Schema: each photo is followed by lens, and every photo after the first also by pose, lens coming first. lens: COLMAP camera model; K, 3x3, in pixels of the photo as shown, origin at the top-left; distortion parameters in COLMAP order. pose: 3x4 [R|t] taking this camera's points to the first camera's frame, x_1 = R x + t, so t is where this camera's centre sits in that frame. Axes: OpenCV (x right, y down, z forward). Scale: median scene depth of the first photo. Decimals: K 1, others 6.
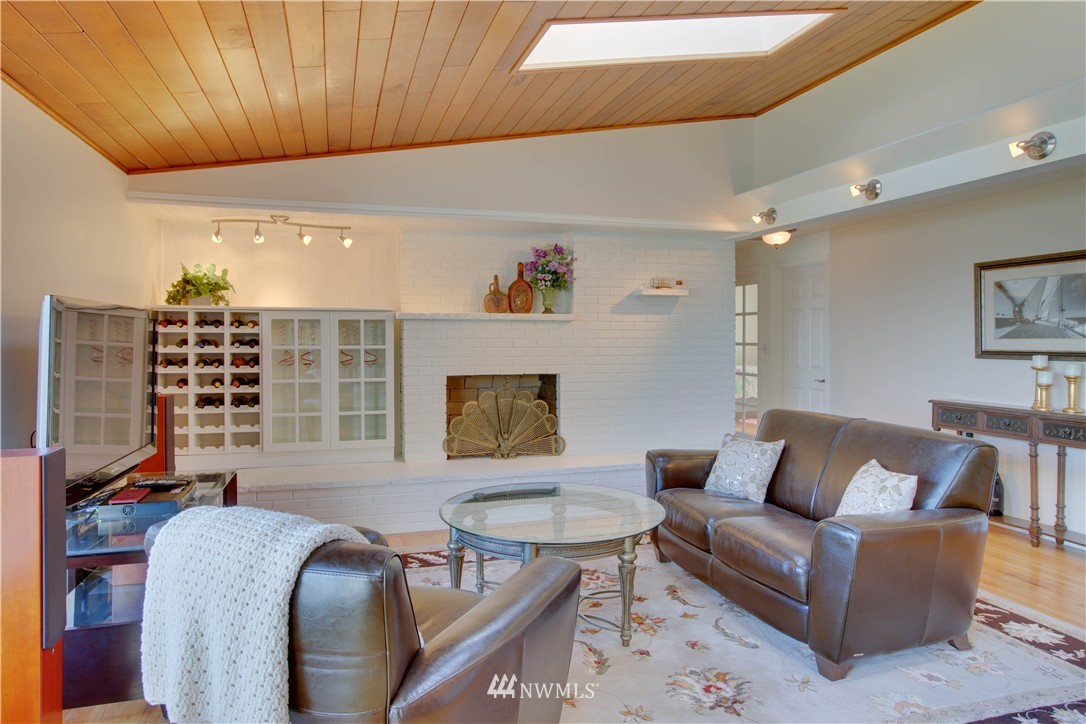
lens RADIAL K [[671.2, 0, 549.2], [0, 671.2, 339.6], [0, 0, 1]] dist [-0.065363, 0.061197]
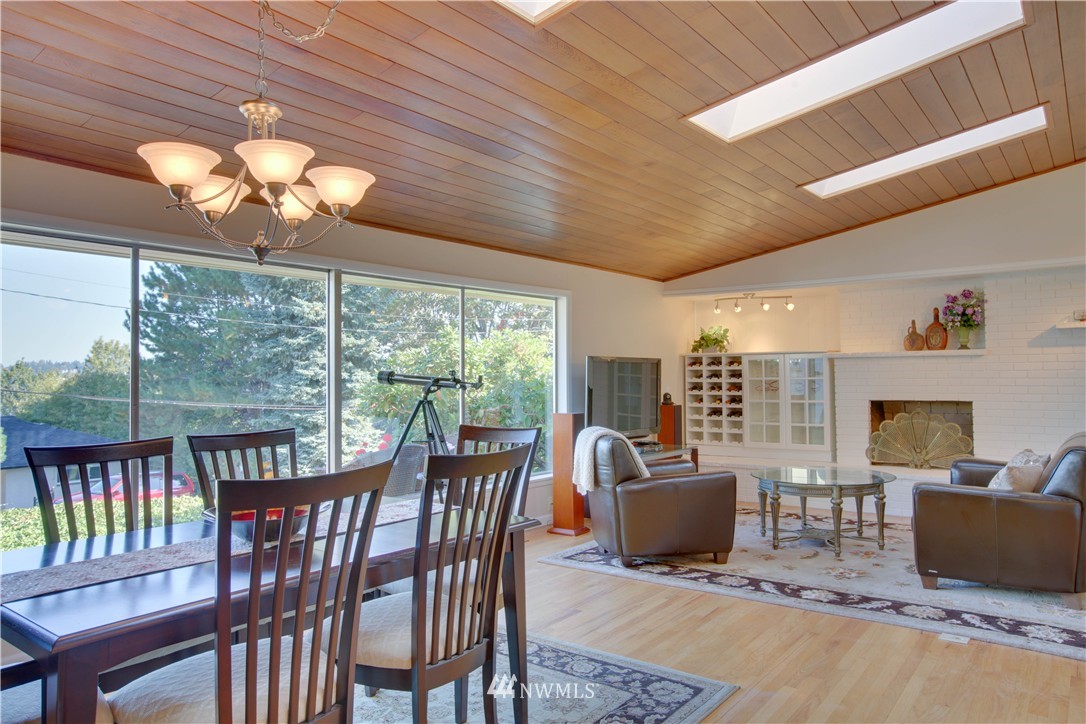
lens RADIAL K [[802.1, 0, 543.0], [0, 802.1, 362.0], [0, 0, 1]] dist [0.011999, 0.005196]
pose [[0.584233, -0.020639, -0.811324, 0.796095], [0.004875, 0.999748, -0.021922, 0.011396], [0.811571, 0.008853, 0.584186, -0.459753]]
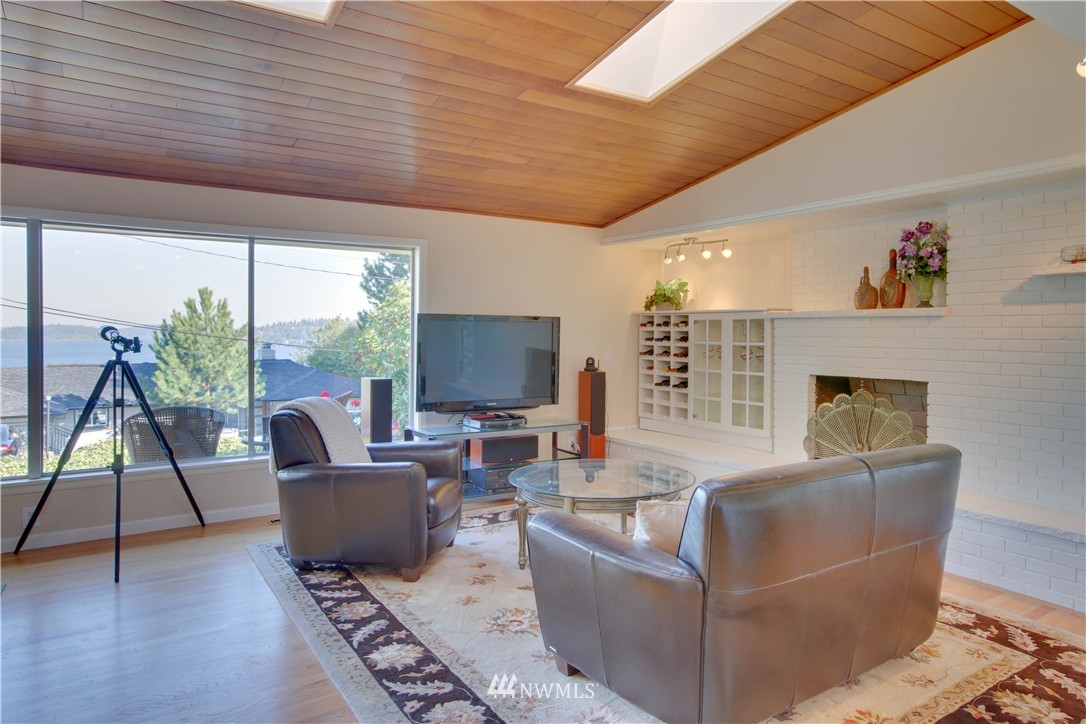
lens RADIAL K [[717.4, 0, 552.4], [0, 717.4, 342.2], [0, 0, 1]] dist [-0.026719, -0.000205]
pose [[0.261279, 0.013711, -0.965166, 0.810151], [-0.012674, 0.999862, 0.010772, -0.000343], [0.965180, 0.009418, 0.261417, 0.381698]]
